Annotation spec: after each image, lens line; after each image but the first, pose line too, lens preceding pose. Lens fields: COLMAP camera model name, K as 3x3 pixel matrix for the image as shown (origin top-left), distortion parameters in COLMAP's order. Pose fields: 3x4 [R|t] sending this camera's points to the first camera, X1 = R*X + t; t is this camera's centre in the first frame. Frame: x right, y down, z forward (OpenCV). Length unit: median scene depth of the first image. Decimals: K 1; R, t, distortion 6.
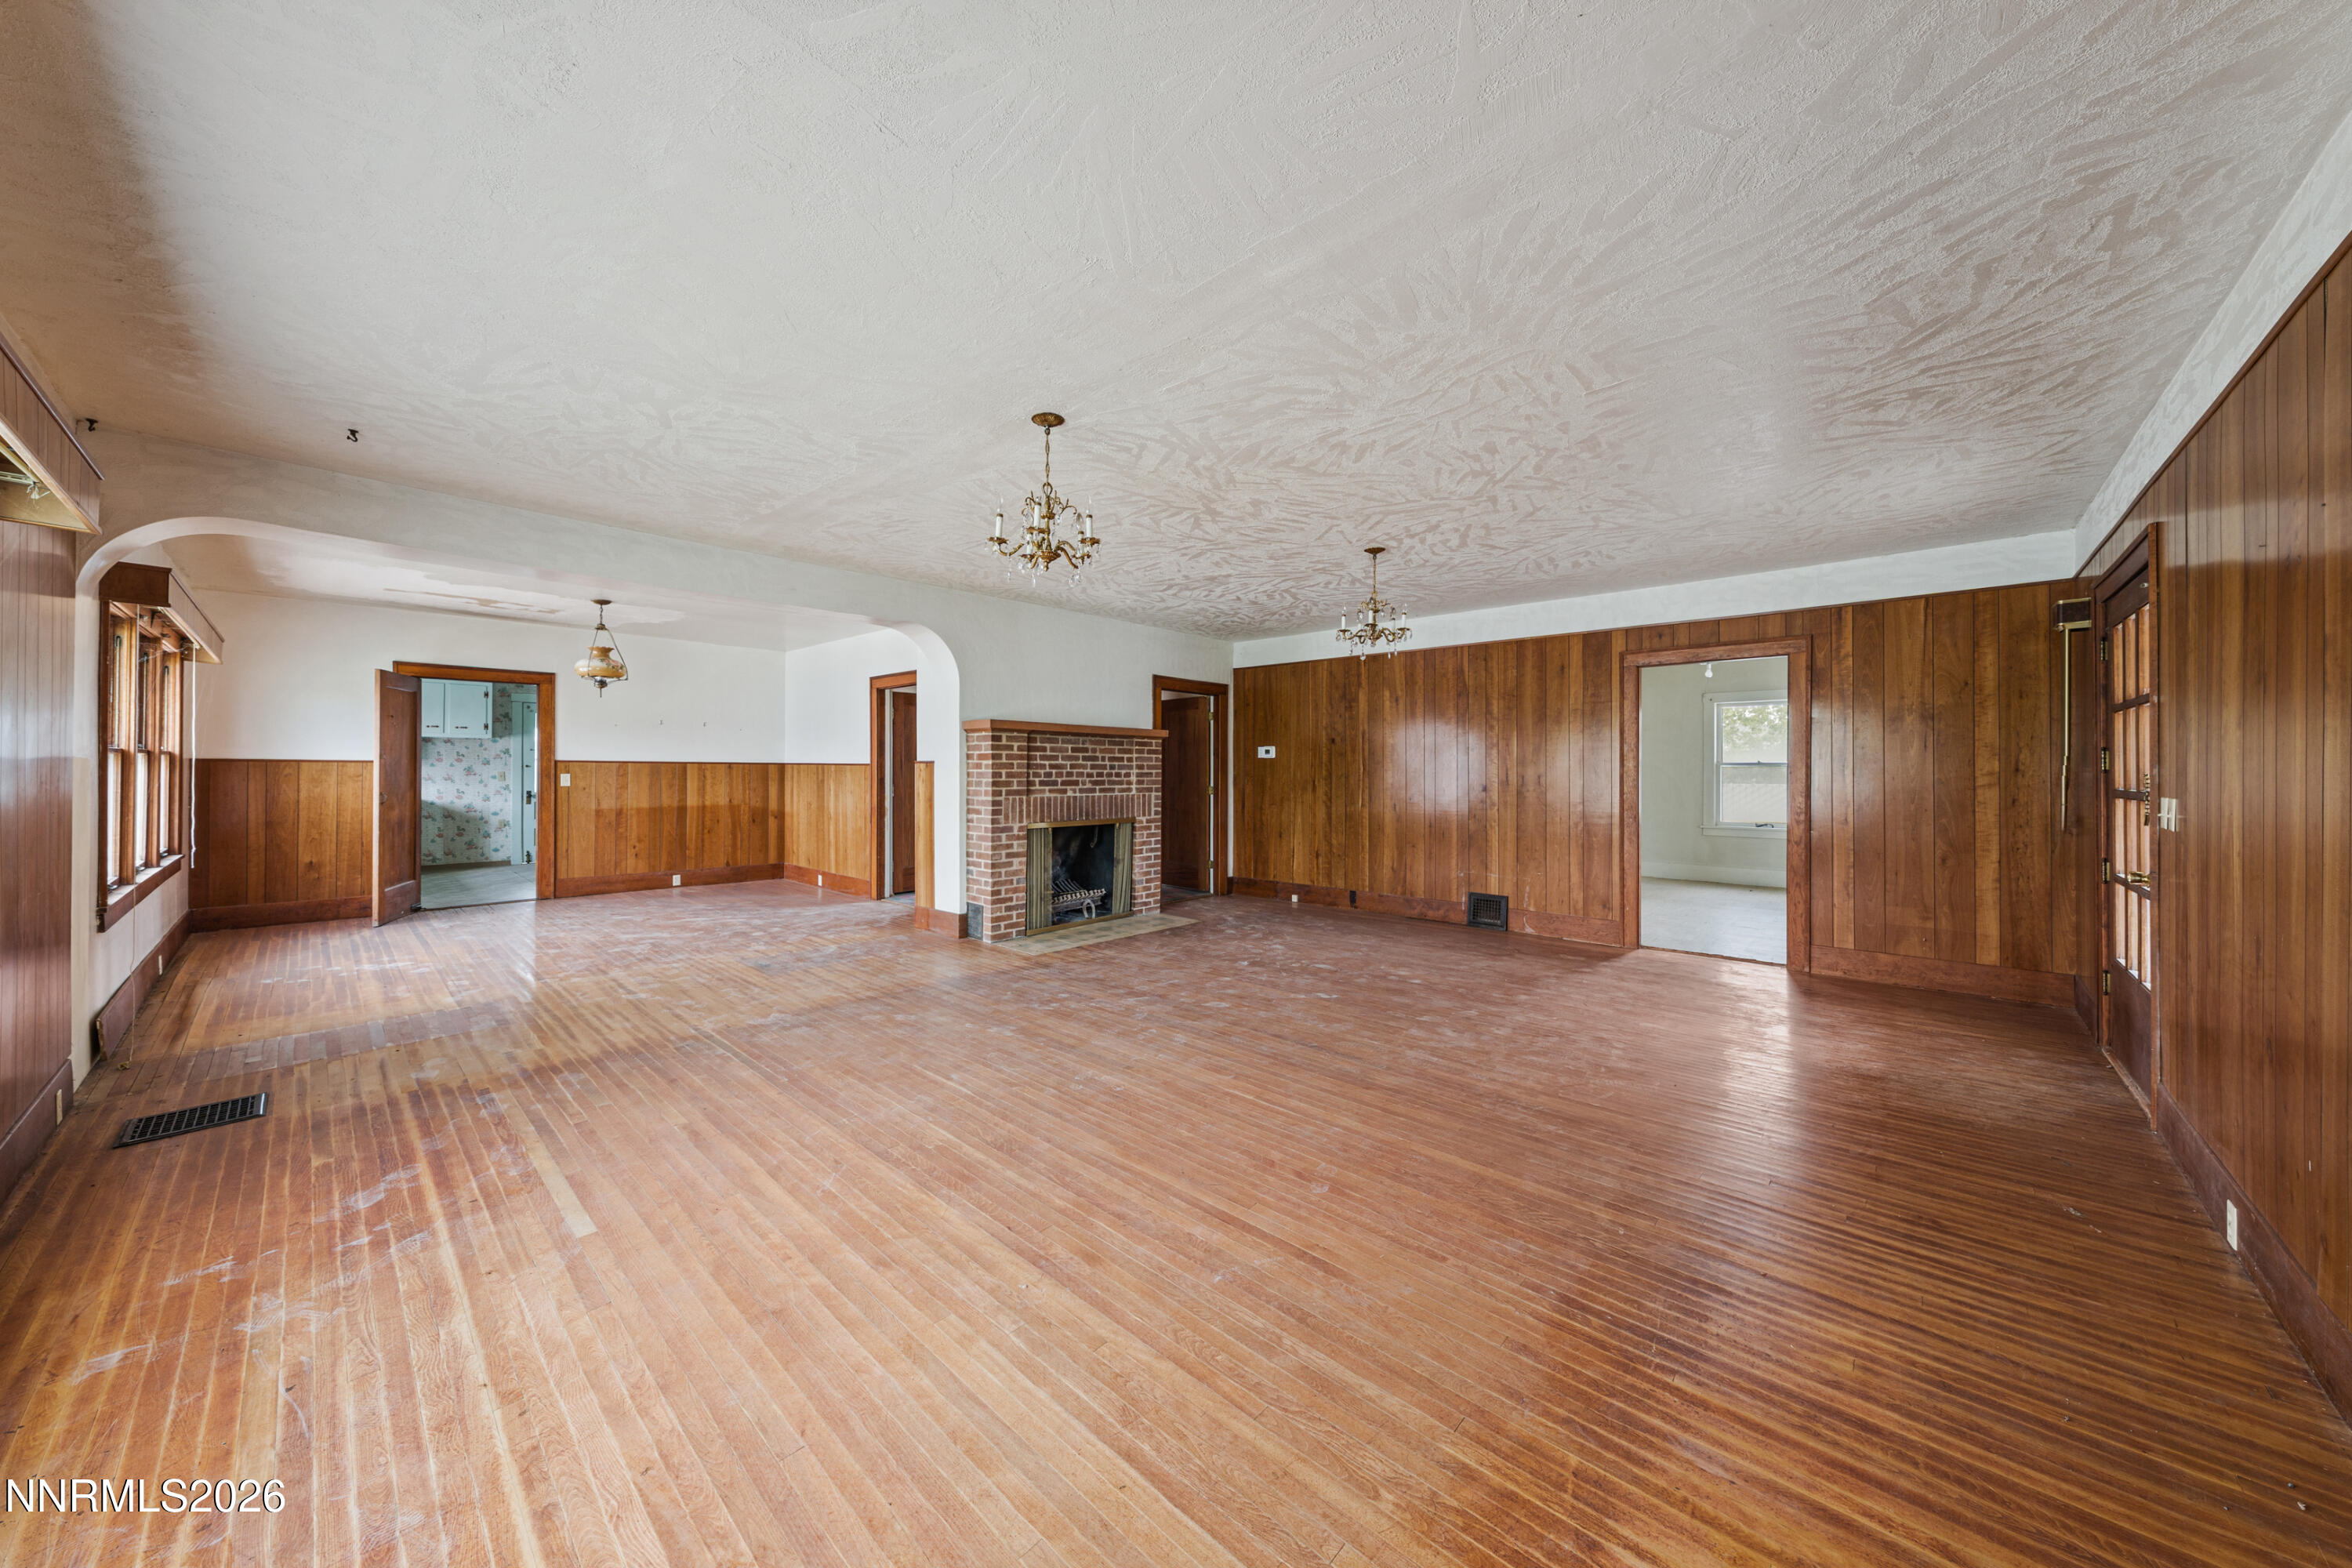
lens RADIAL K [[800.1, 0, 1173.4], [0, 800.1, 770.3], [0, 0, 1]] dist [0.000662, 0.000199]
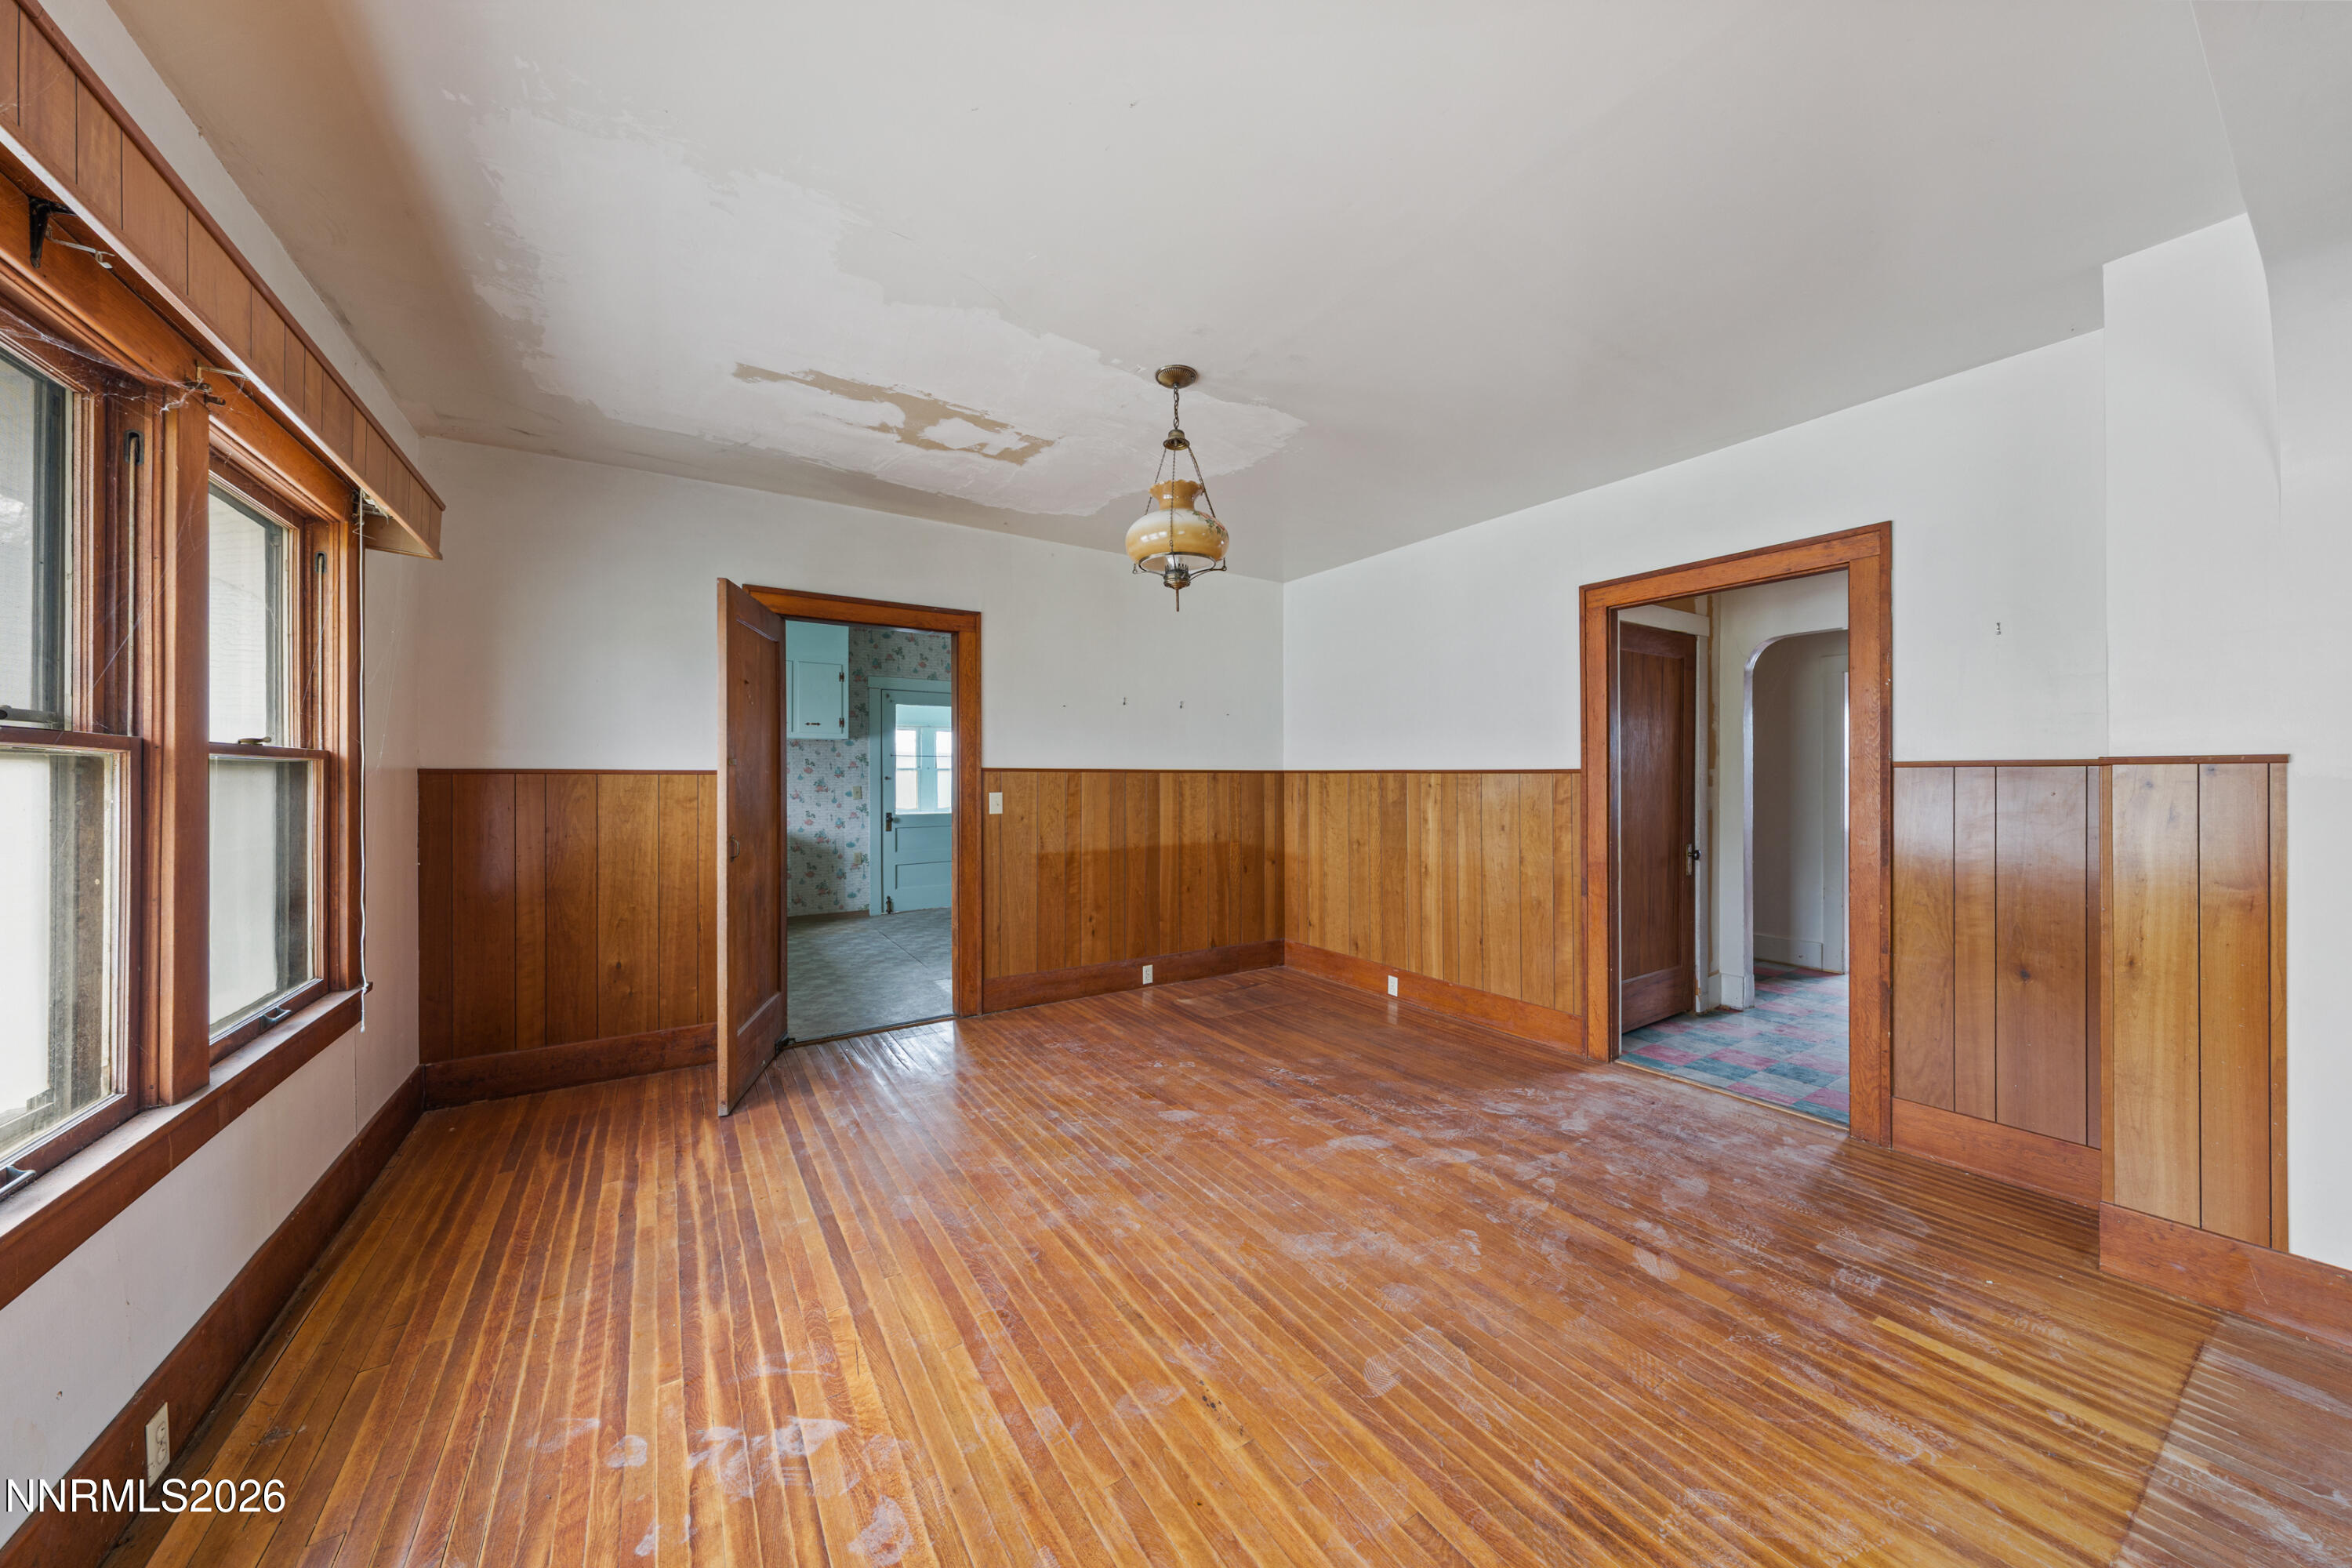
lens RADIAL K [[800.1, 0, 1181.5], [0, 800.1, 778.3], [0, 0, 1]] dist [0.000662, 0.000199]
pose [[0.969795, -0.007013, -0.243820, -0.605943], [0.007436, 0.999972, 0.000818, -0.005507], [0.243808, -0.002606, 0.969820, 0.596963]]
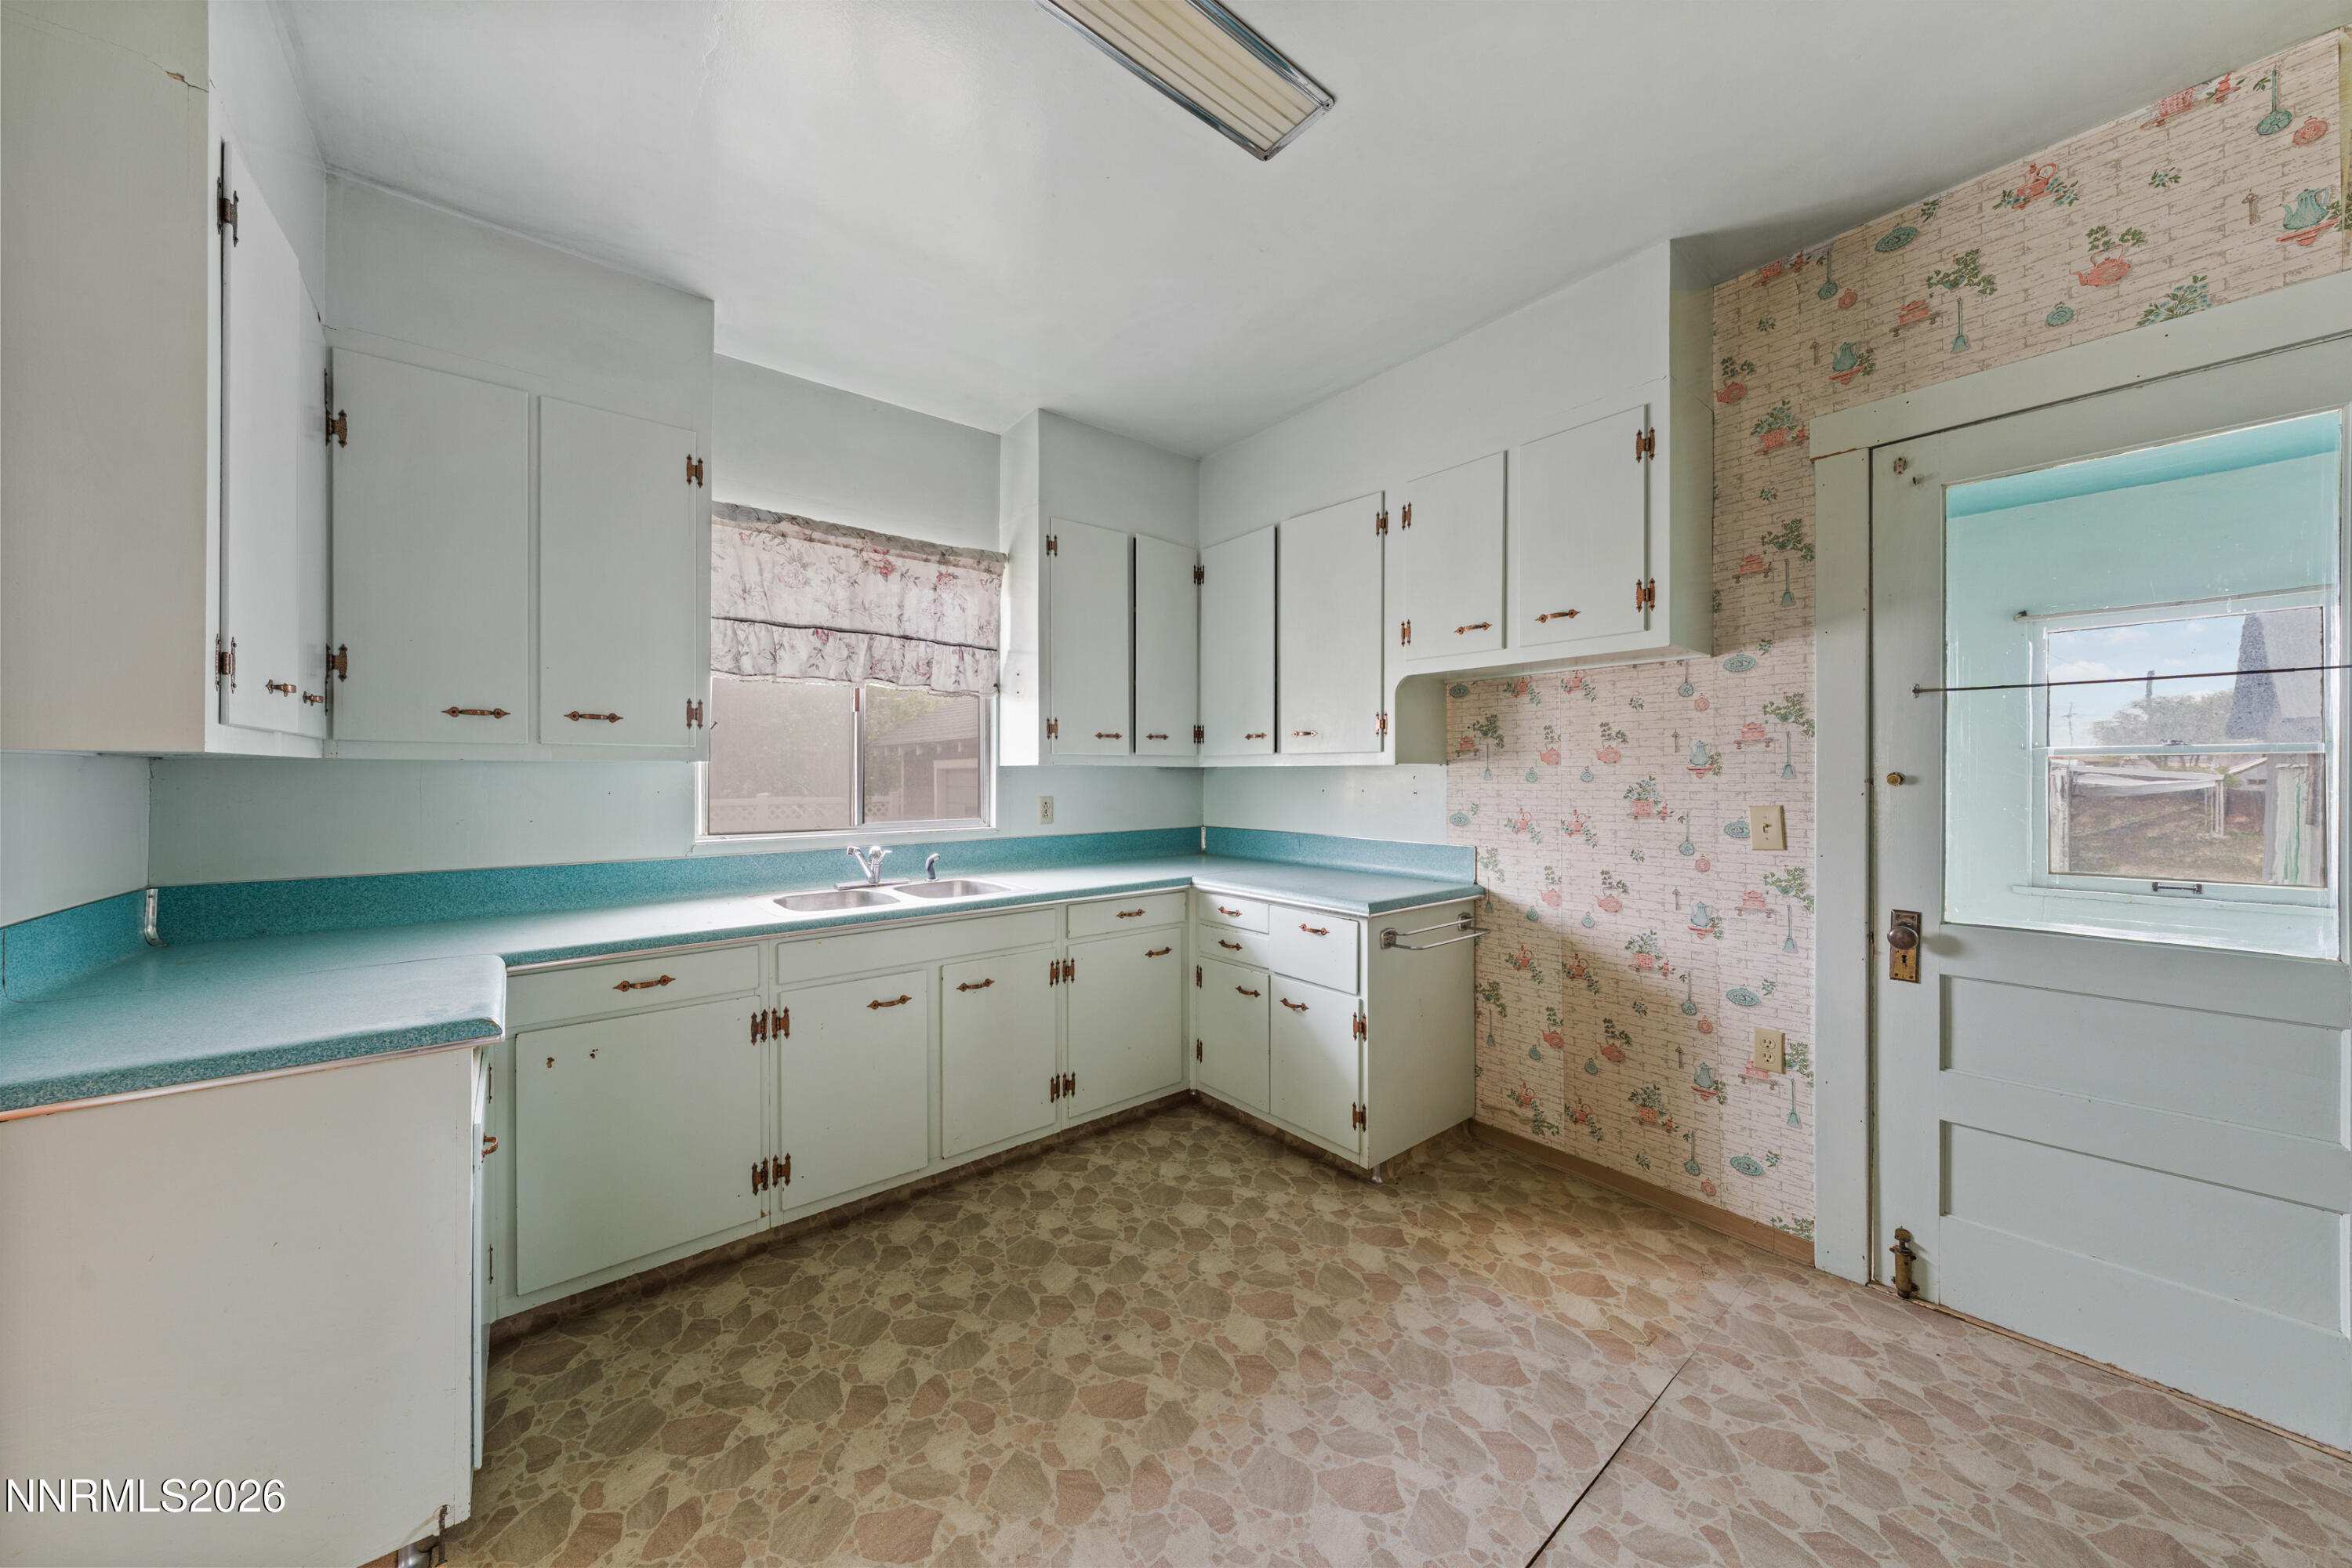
lens RADIAL K [[800.1, 0, 1175.2], [0, 800.1, 777.3], [0, 0, 1]] dist [0.000662, 0.000199]
pose [[-0.135180, -0.007240, -0.990795, -0.953137], [-0.003018, 0.999972, -0.006895, -0.005542], [0.990816, 0.002059, -0.135198, 1.365385]]
